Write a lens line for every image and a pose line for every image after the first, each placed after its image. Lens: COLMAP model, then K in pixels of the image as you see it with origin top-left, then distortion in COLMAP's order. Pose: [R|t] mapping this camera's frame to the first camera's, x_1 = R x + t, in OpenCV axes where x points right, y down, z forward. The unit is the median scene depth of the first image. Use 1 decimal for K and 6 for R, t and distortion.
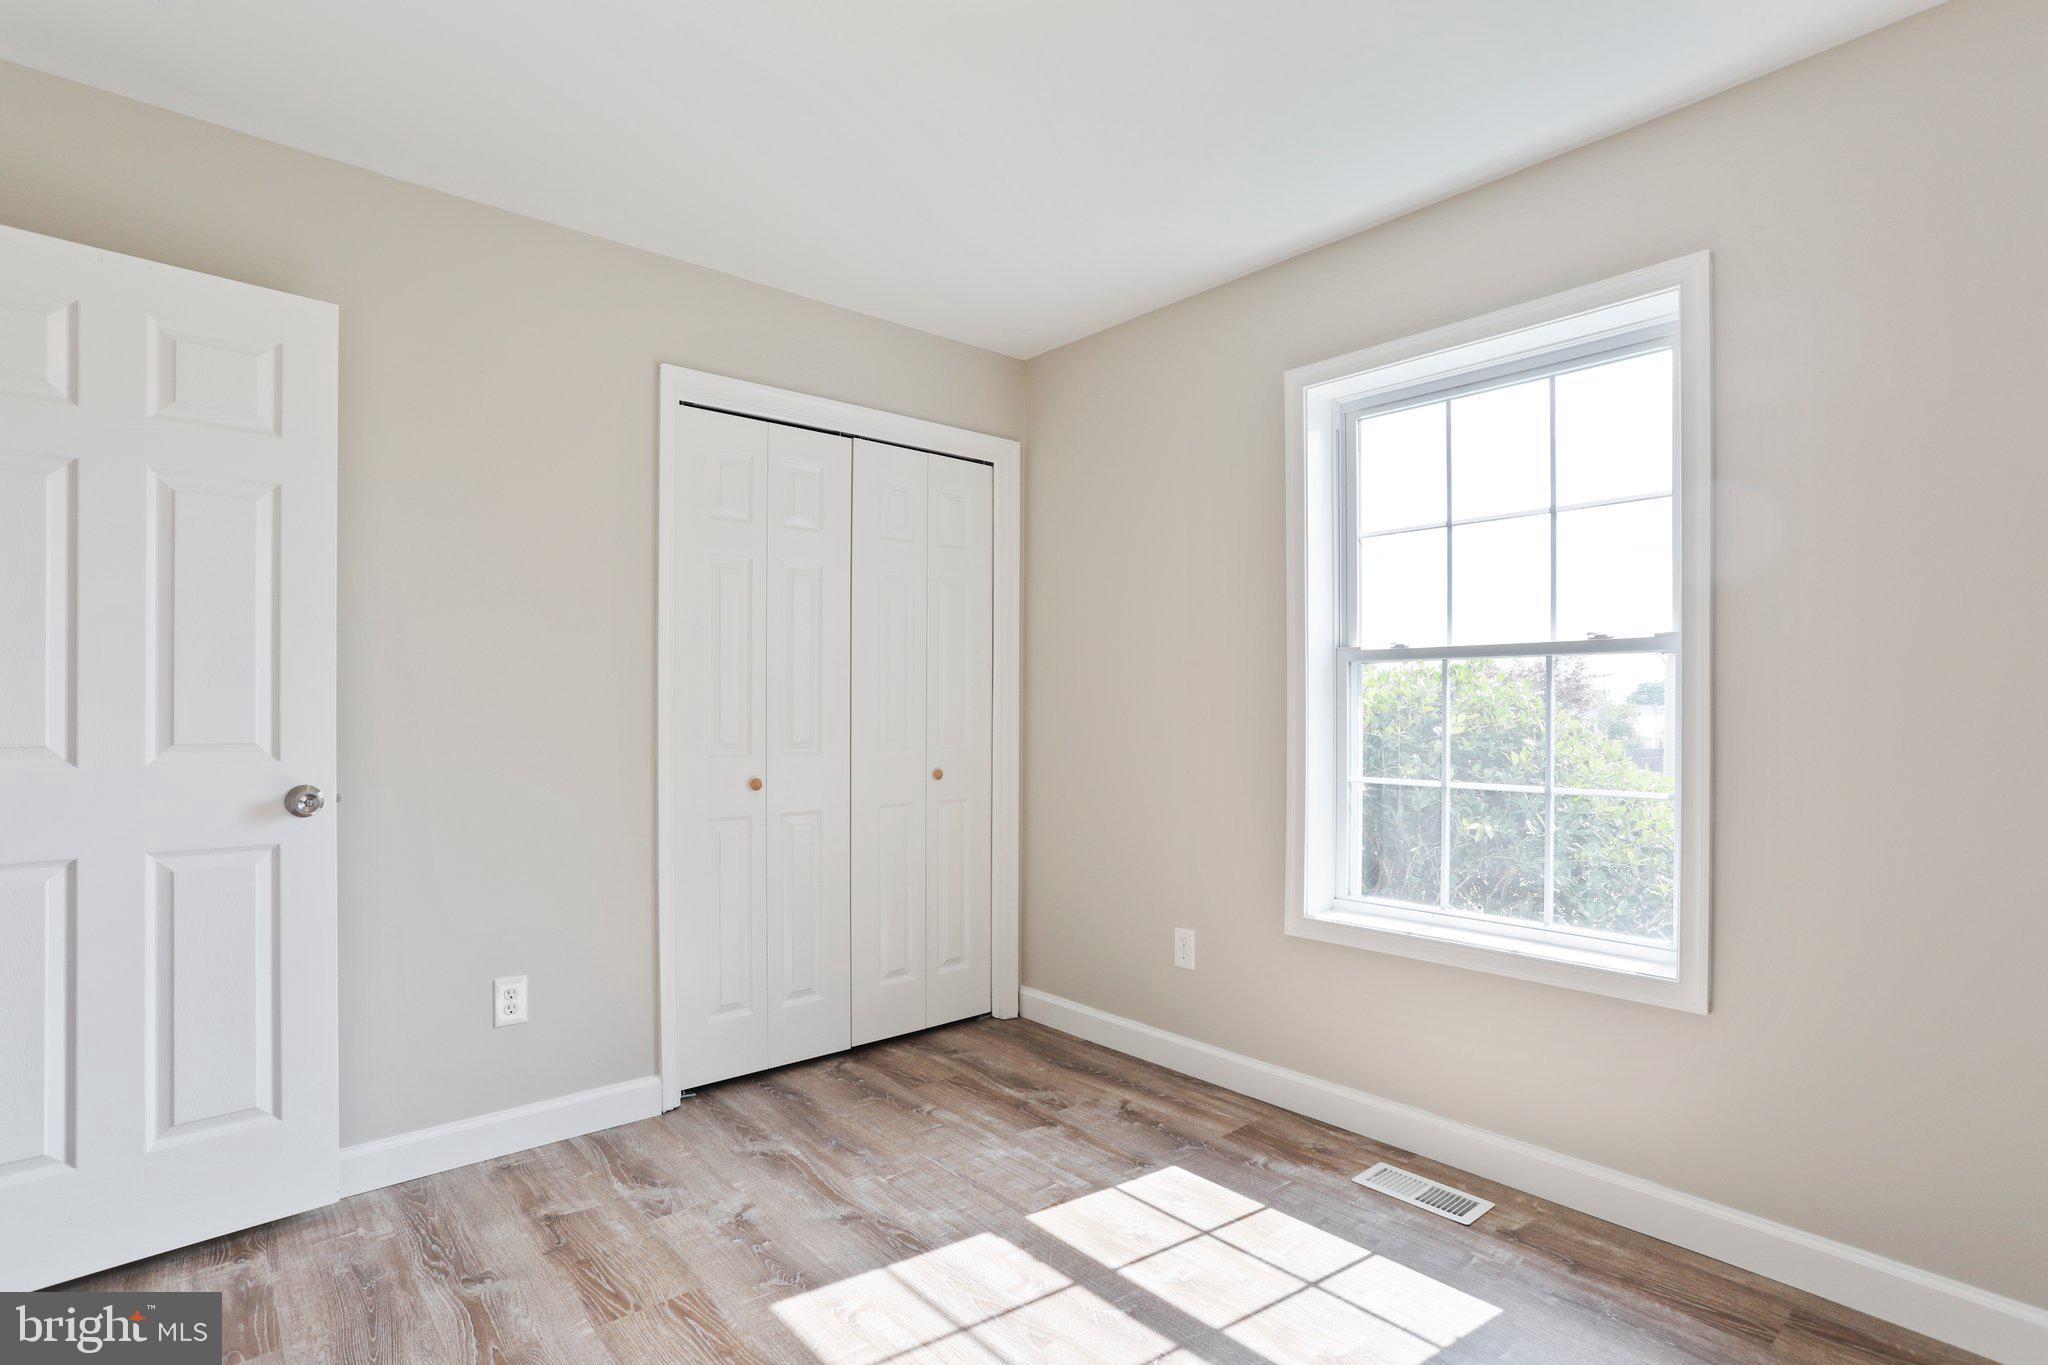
lens RADIAL K [[993.4, 0, 1026.0], [0, 993.4, 689.0], [0, 0, 1]] dist [-0.054531, 0.024399]
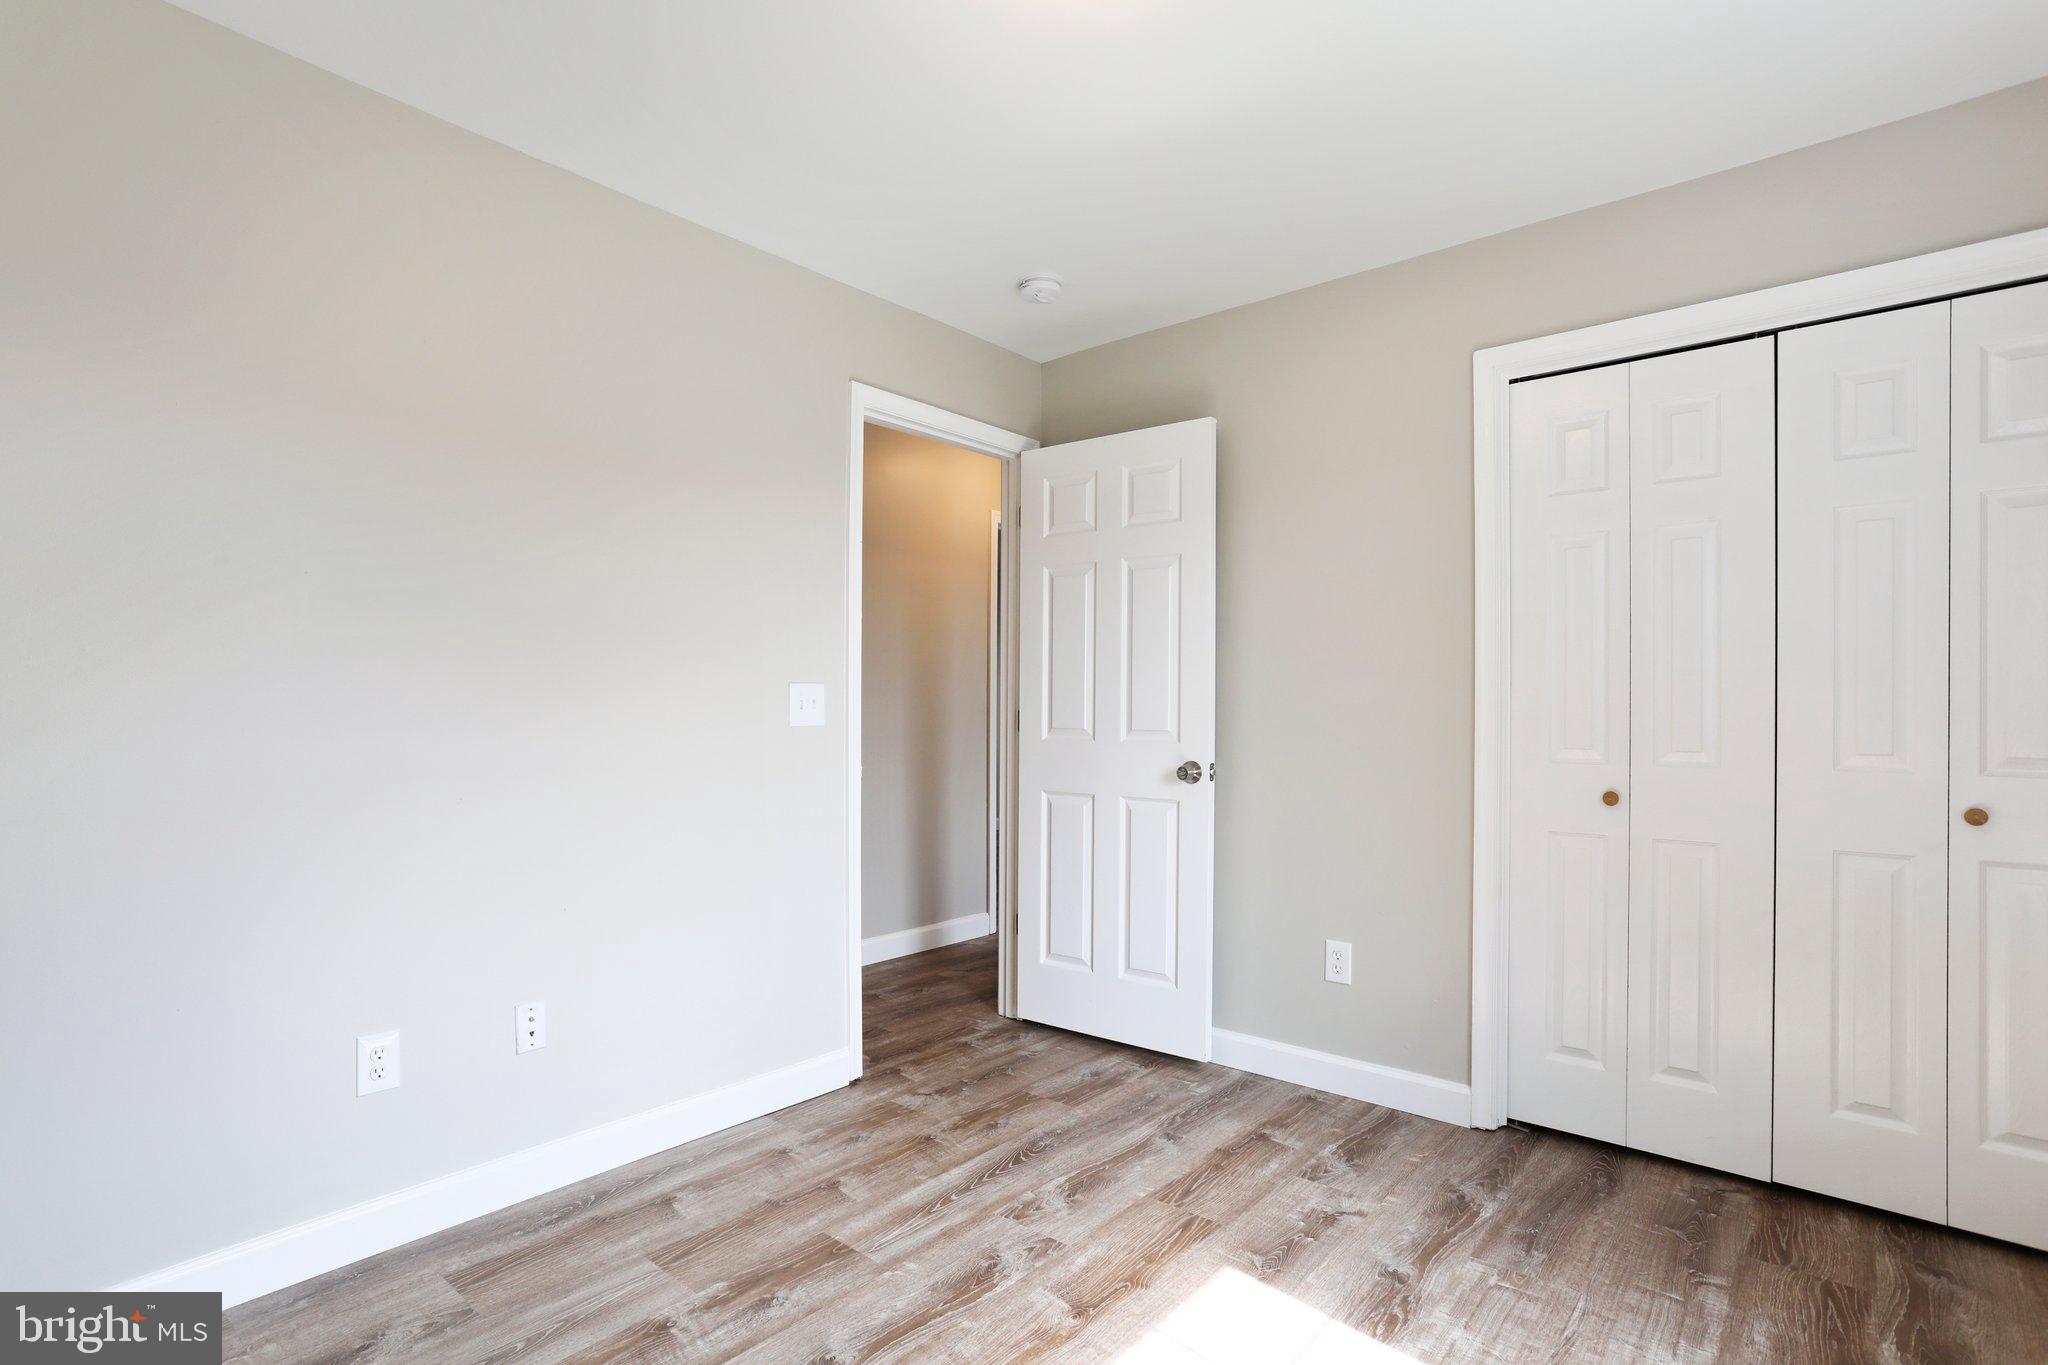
lens RADIAL K [[993.4, 0, 1026.0], [0, 993.4, 689.0], [0, 0, 1]] dist [-0.054531, 0.024399]
pose [[0.149649, -0.017332, -0.988587, 0.619469], [0.014323, 0.999779, -0.015360, 0.010693], [0.988635, -0.011860, 0.149865, 0.504624]]
